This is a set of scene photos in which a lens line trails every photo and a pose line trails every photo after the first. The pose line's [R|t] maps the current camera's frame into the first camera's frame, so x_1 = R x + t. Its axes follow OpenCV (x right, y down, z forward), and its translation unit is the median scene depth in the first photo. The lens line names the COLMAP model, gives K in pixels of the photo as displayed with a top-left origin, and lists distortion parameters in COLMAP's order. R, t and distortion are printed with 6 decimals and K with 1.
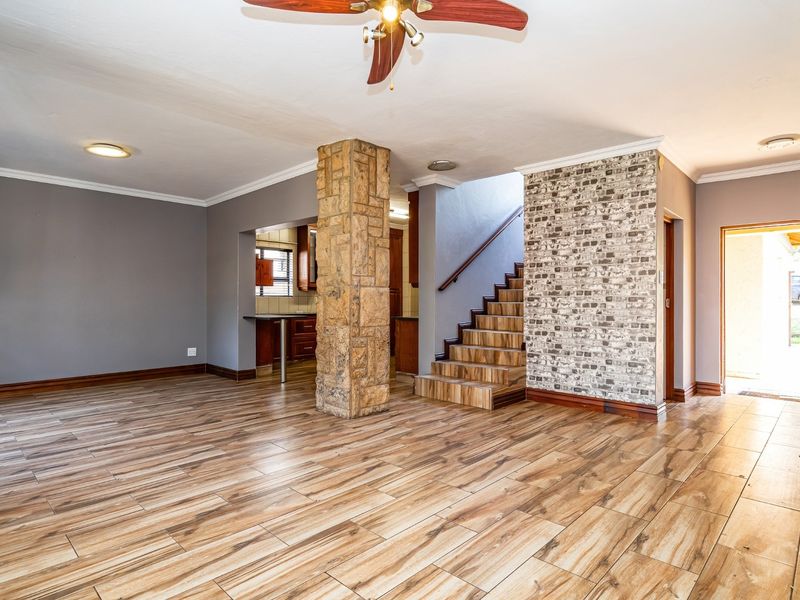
lens RADIAL K [[452.1, 0, 396.3], [0, 452.1, 299.4], [0, 0, 1]] dist [-0.010877, 0.003720]
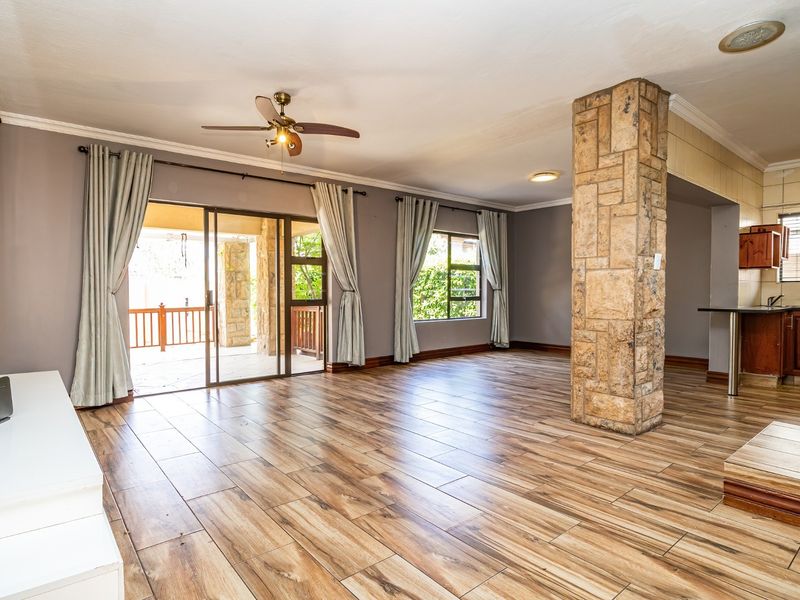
lens RADIAL K [[452.1, 0, 396.6], [0, 452.1, 299.3], [0, 0, 1]] dist [-0.010877, 0.003720]
pose [[-0.112850, 0.018815, -0.993434, 0.895953], [0.005034, 0.999819, 0.018364, 0.009161], [0.993599, -0.002928, -0.112925, 0.835169]]
